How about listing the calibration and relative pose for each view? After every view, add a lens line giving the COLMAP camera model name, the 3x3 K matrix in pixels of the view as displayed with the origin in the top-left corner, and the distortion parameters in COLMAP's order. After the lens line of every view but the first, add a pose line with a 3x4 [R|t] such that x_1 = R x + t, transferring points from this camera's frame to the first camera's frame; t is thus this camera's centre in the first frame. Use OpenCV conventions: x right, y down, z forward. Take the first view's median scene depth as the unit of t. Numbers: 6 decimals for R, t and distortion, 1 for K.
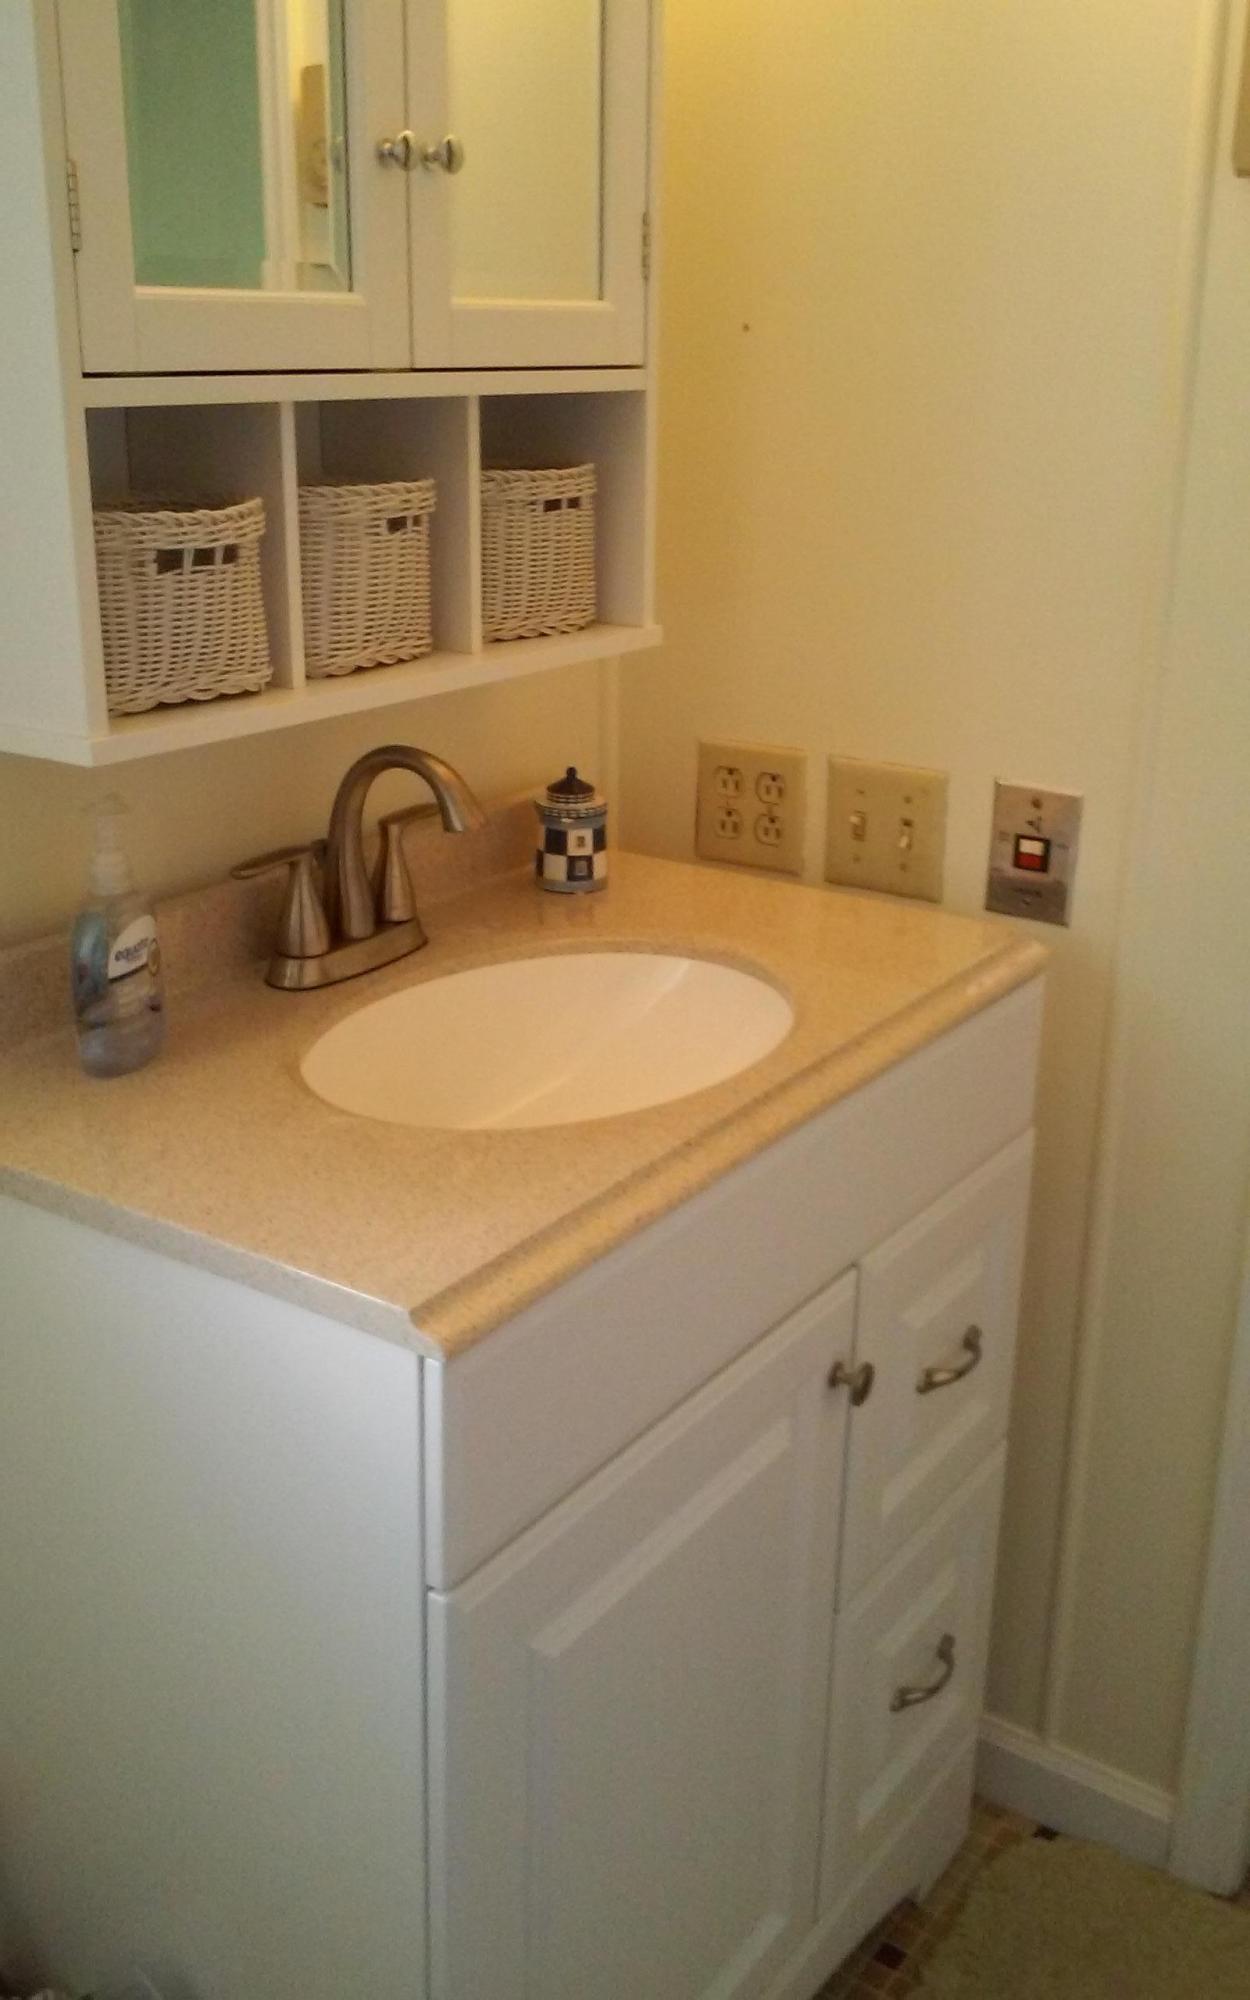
lens RADIAL K [[1883.8, 0, 625.0], [0, 1883.8, 1000.0], [0, 0, 1]] dist [0.051961, -0.125877]
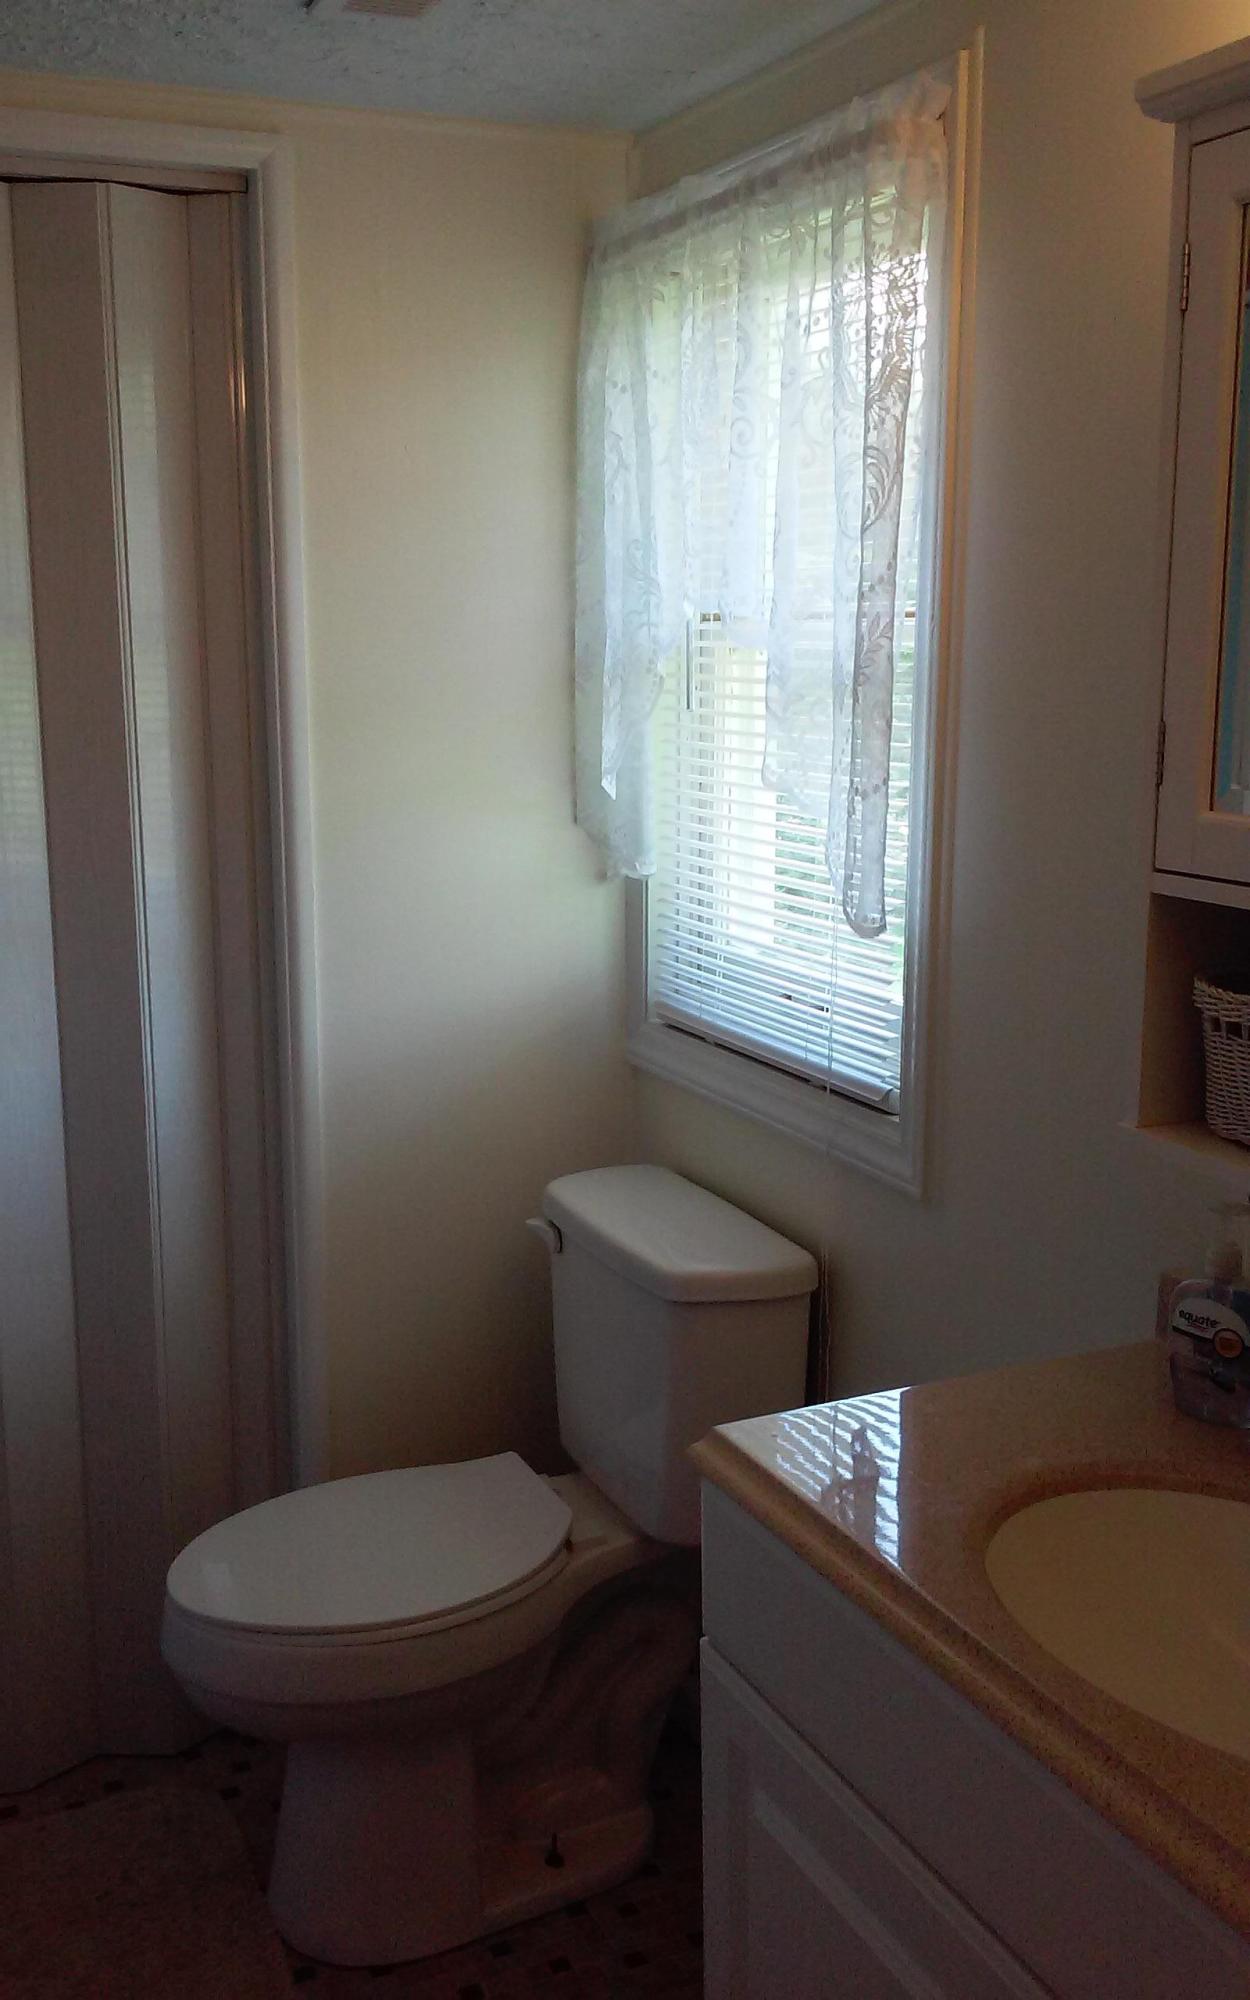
lens RADIAL K [[1883.8, 0, 625.0], [0, 1883.8, 1000.0], [0, 0, 1]] dist [0.051961, -0.125877]
pose [[-0.527260, 0.140858, -0.837947, 1.006137], [-0.279819, 0.902373, 0.327758, -0.552289], [0.802308, 0.407287, -0.436371, 1.253130]]
